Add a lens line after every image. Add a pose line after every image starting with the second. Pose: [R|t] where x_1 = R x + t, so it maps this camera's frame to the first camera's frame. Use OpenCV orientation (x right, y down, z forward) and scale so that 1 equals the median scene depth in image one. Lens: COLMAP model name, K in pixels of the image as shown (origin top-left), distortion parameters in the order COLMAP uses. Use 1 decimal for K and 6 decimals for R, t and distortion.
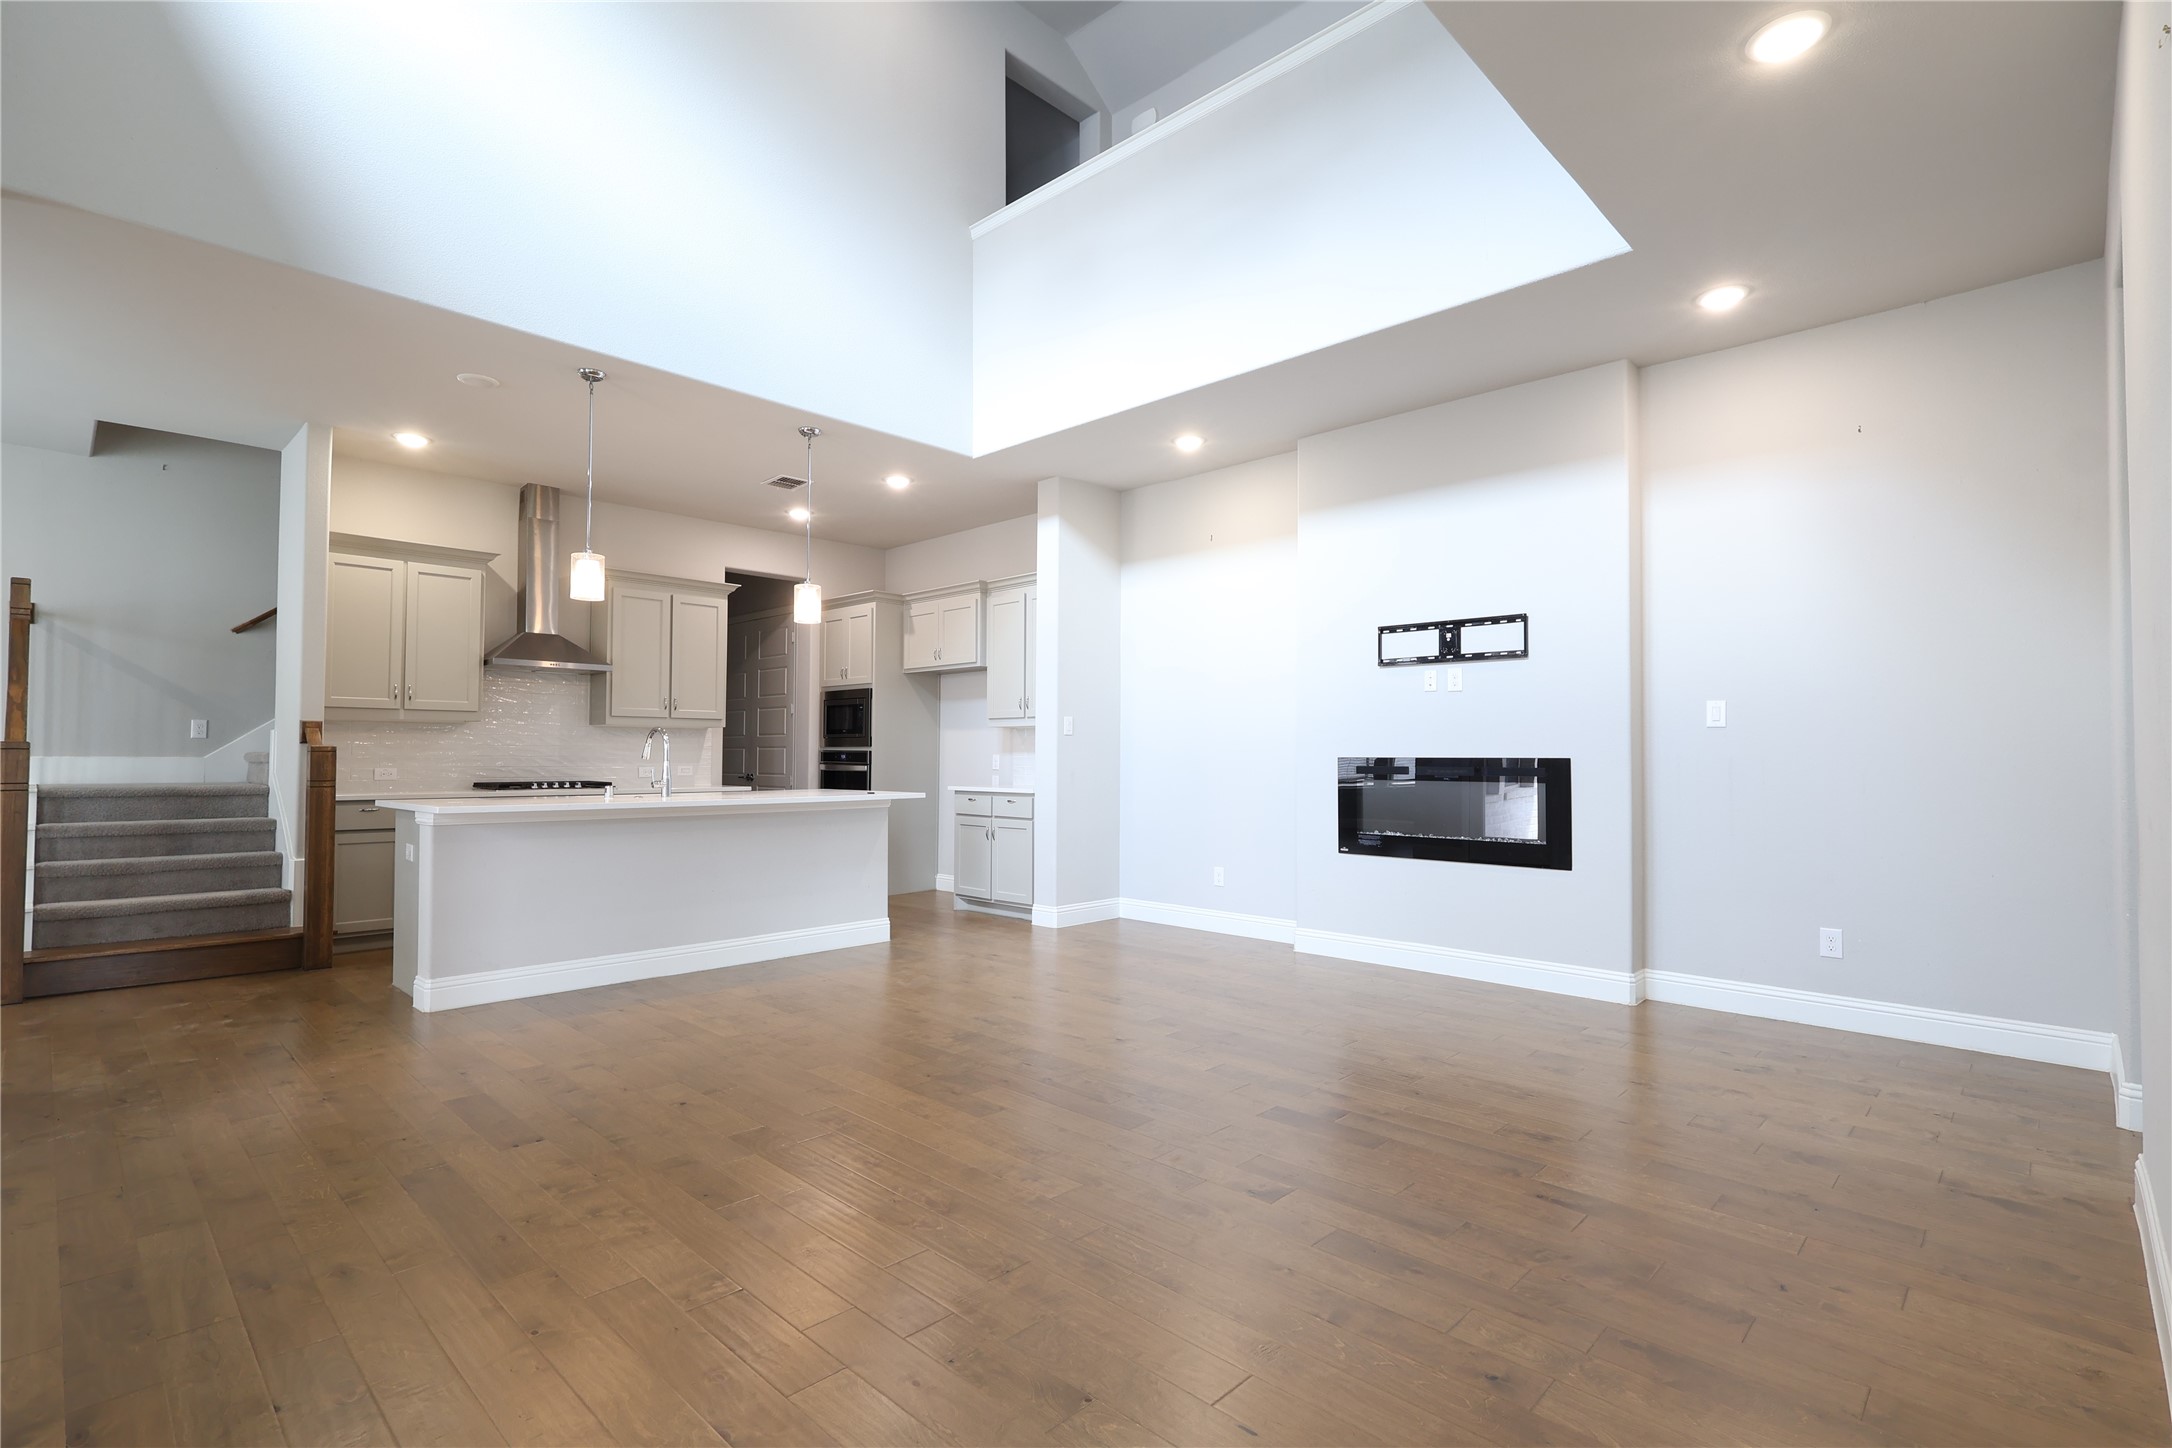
lens RADIAL K [[1007.9, 0, 1072.7], [0, 1007.9, 733.6], [0, 0, 1]] dist [0.001240, 0.001773]
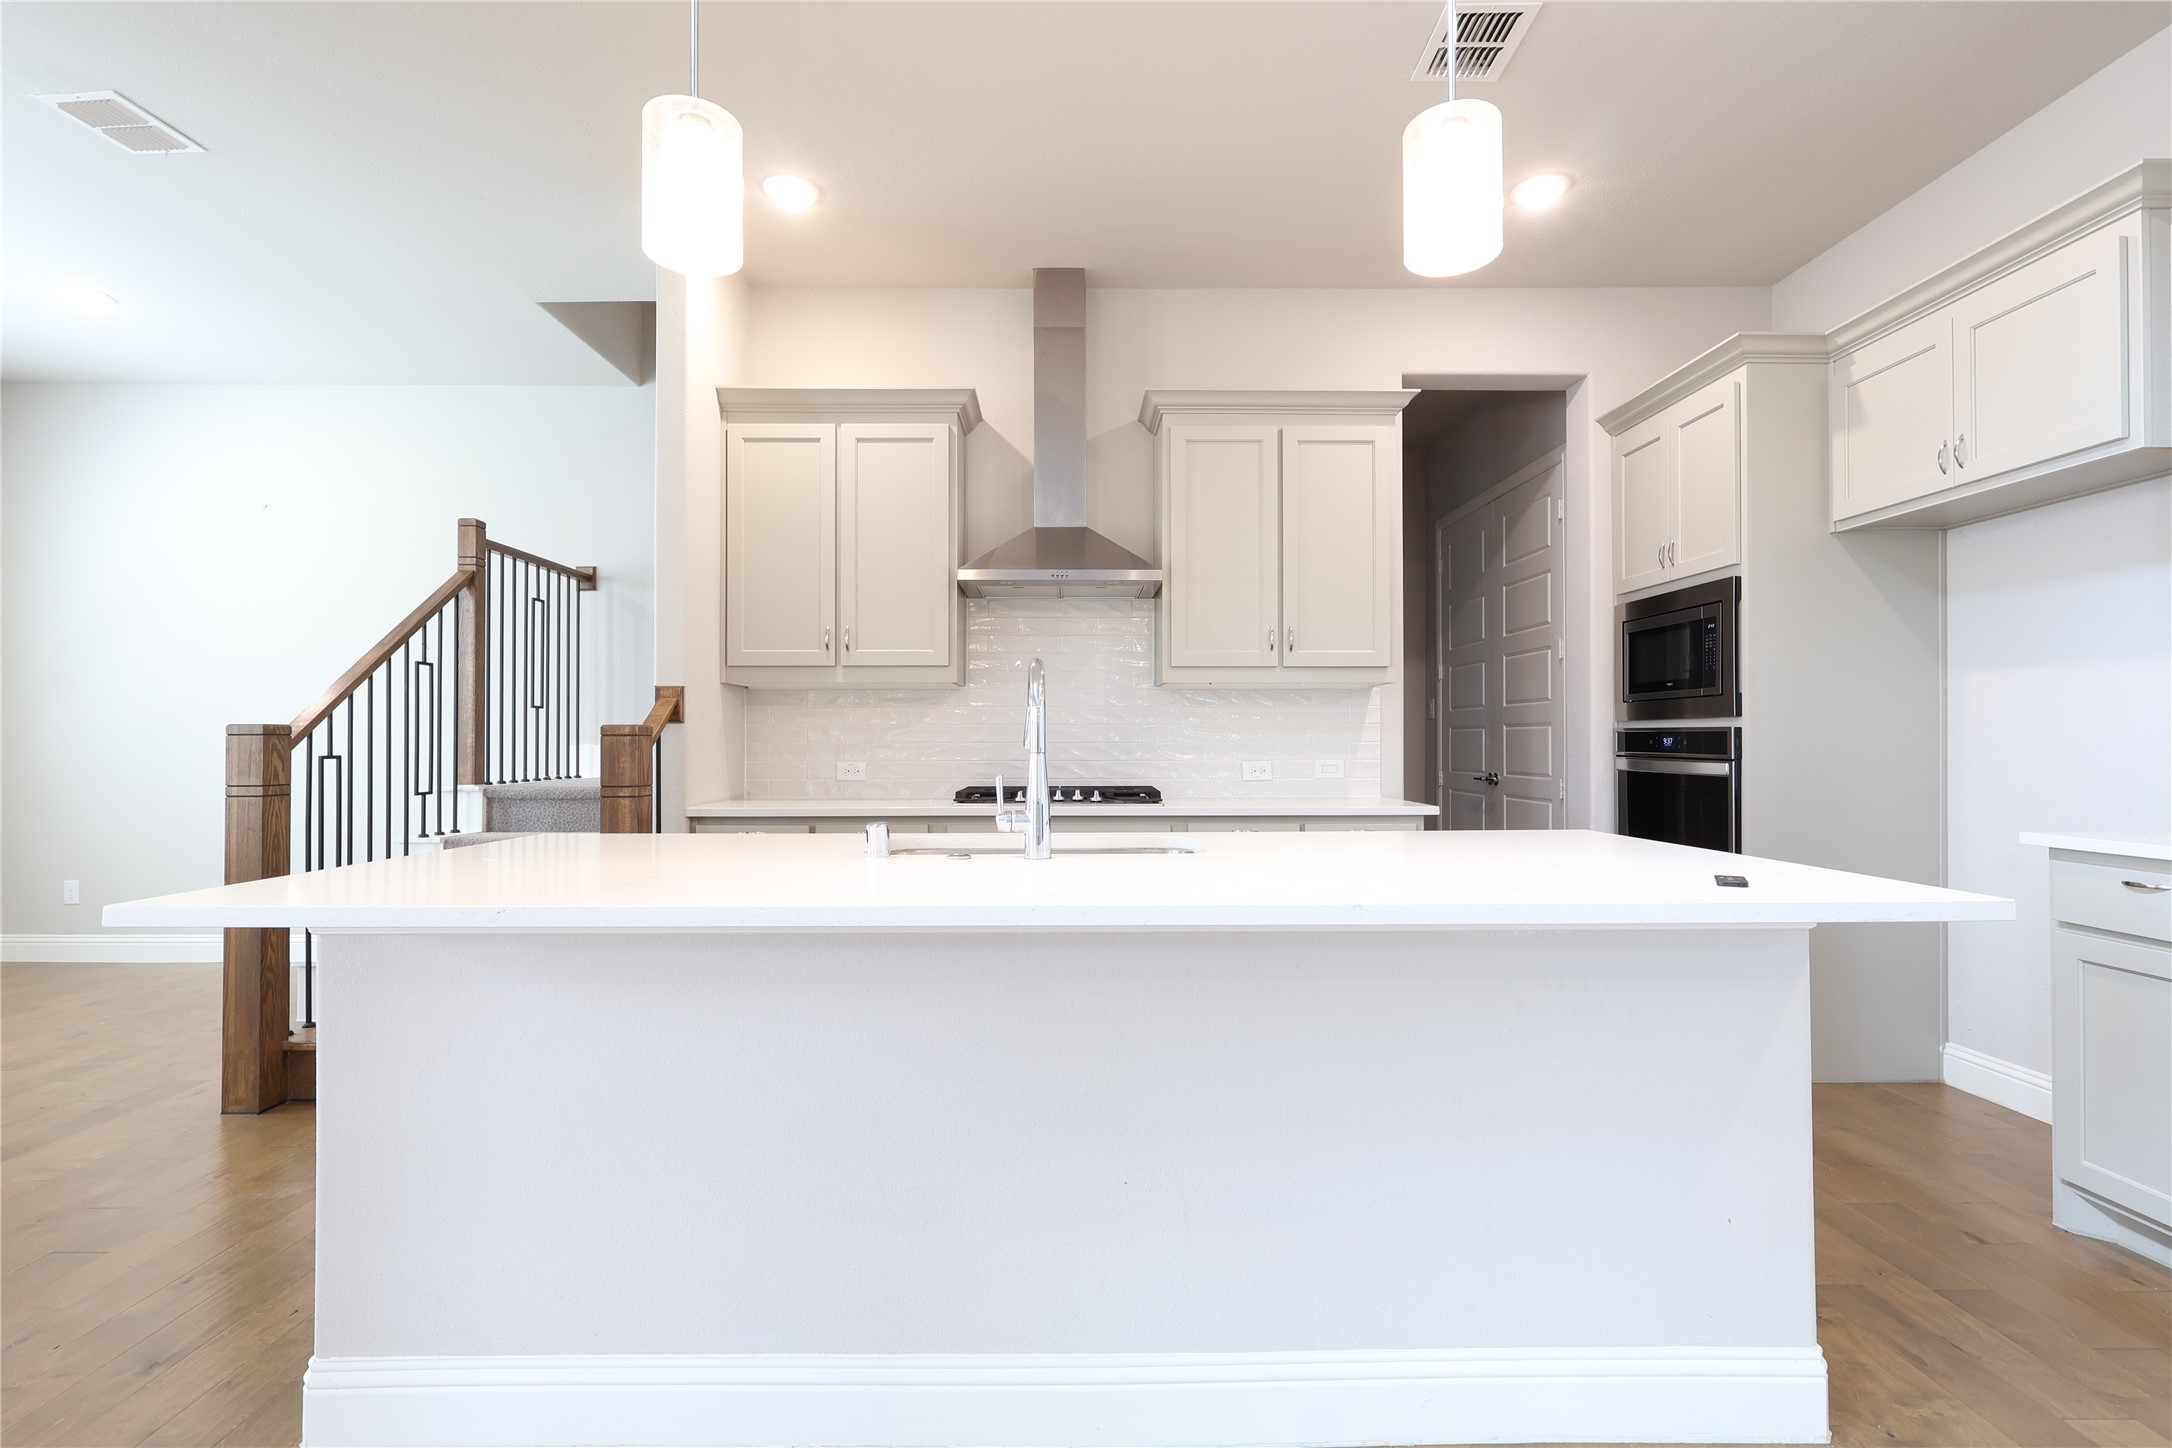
lens RADIAL K [[1007.9, 0, 1086.0], [0, 1007.9, 725.4], [0, 0, 1]] dist [0.001240, 0.001773]
pose [[0.710390, -0.015611, -0.703635, -0.124238], [0.019854, 0.999801, -0.002137, 0.015121], [0.703528, -0.012452, 0.710559, 0.645241]]
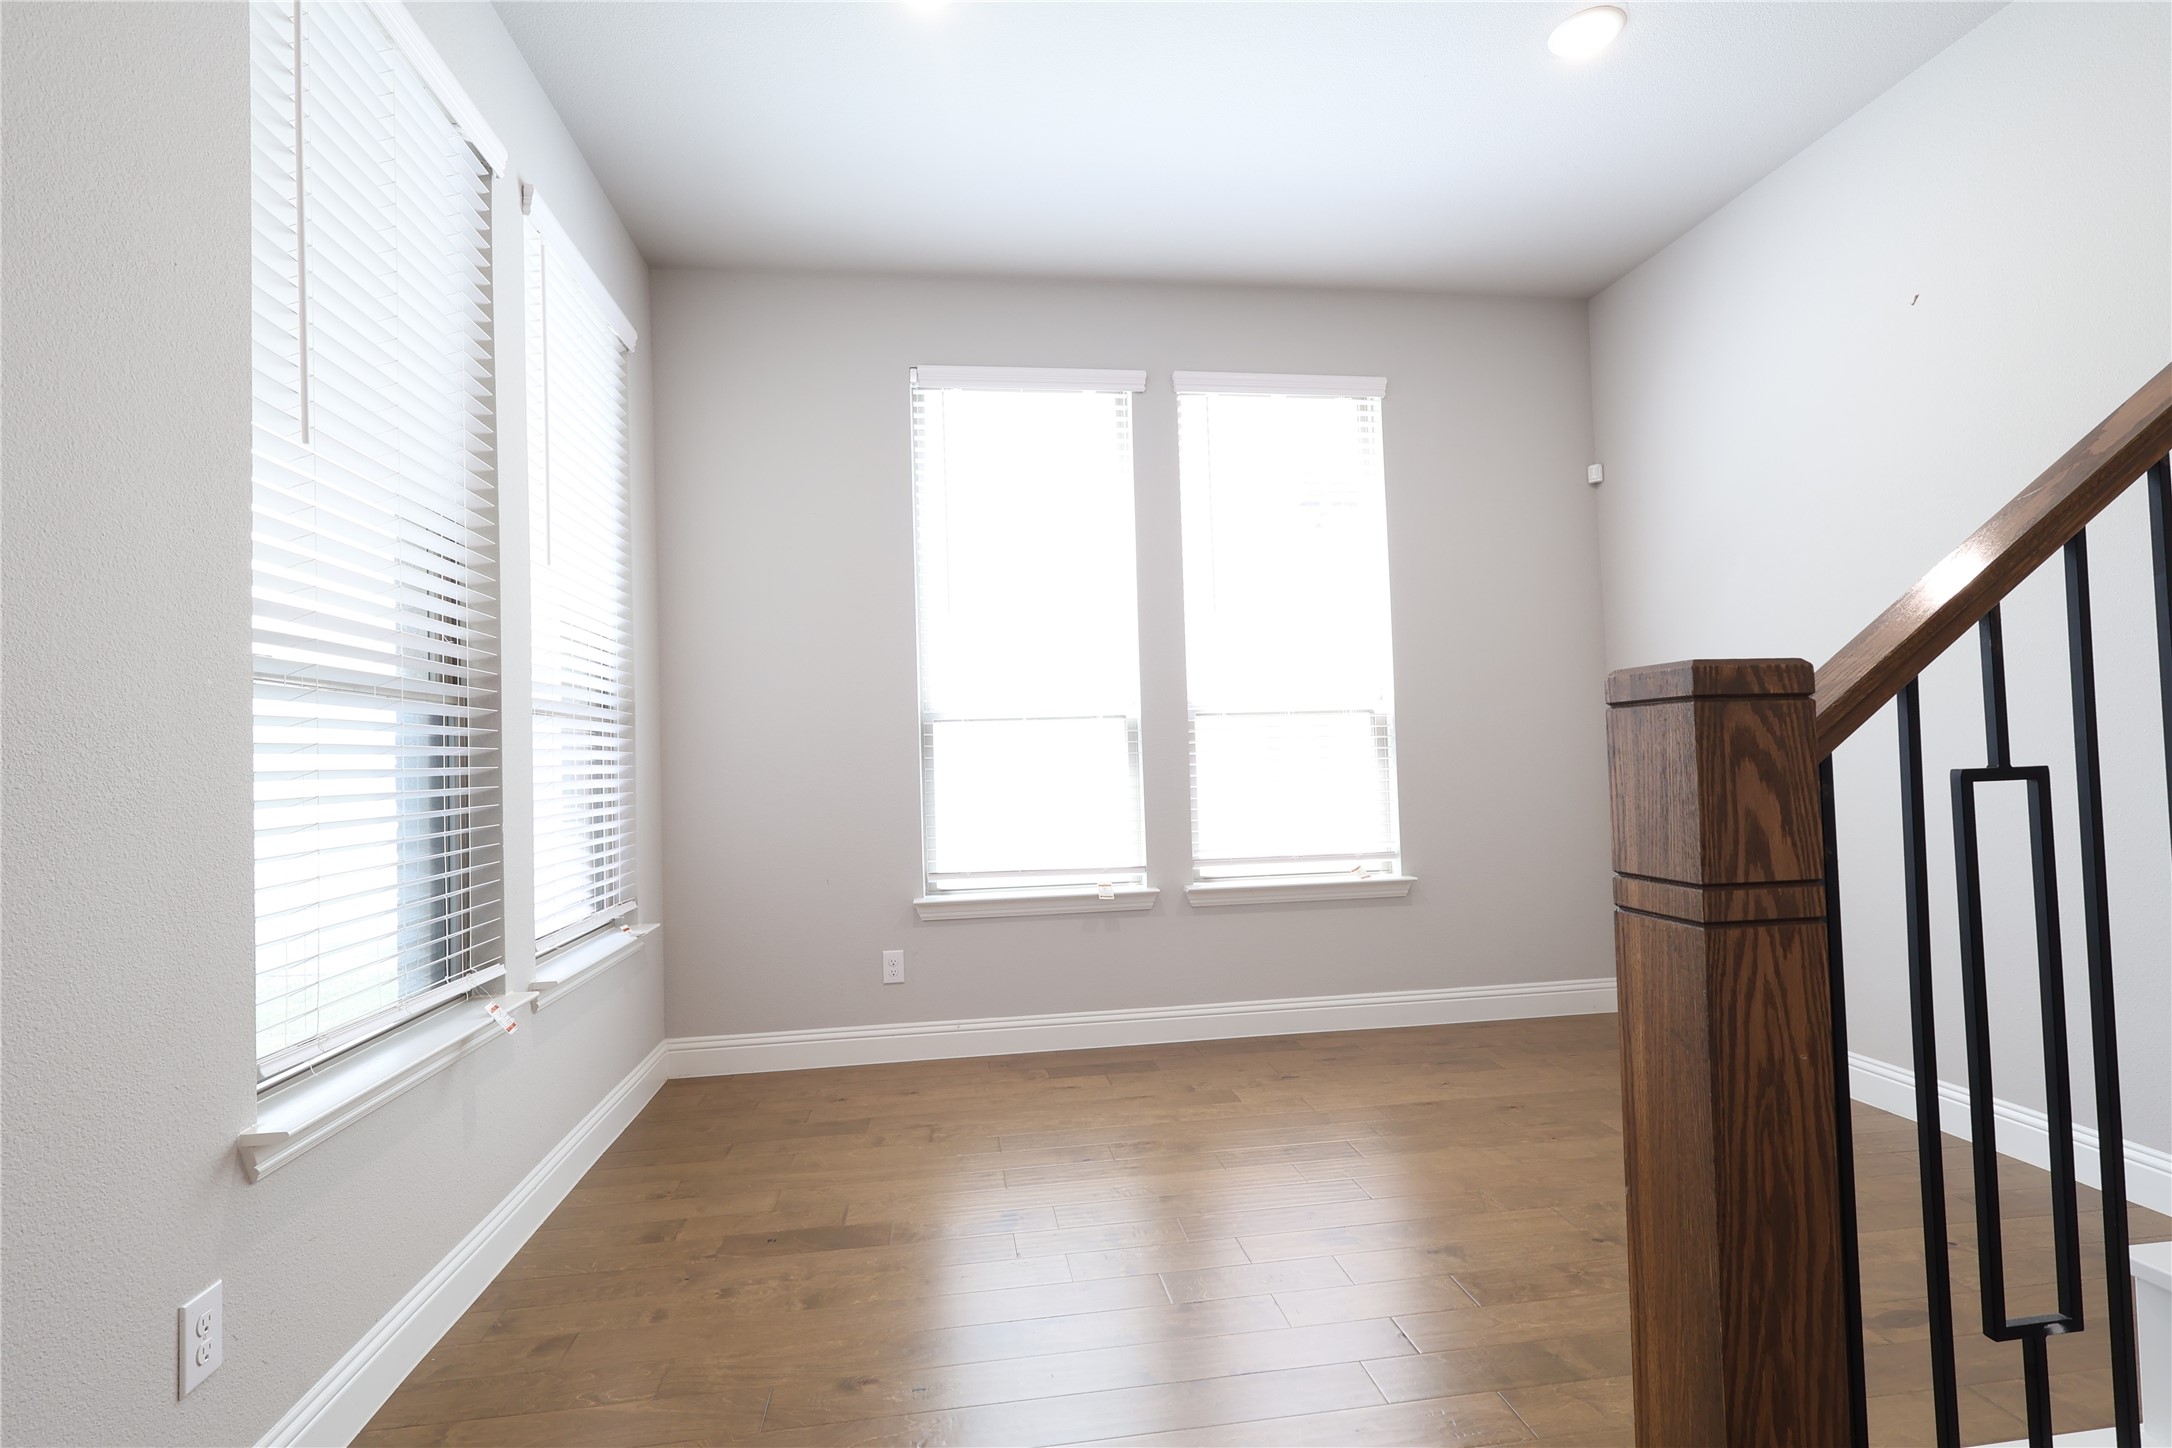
lens RADIAL K [[1007.9, 0, 1083.6], [0, 1007.9, 728.9], [0, 0, 1]] dist [0.001240, 0.001773]
pose [[-0.624632, -0.009558, -0.780861, -0.514603], [0.048689, 0.997503, -0.051157, 0.017194], [0.779400, -0.069974, -0.622606, 0.717078]]
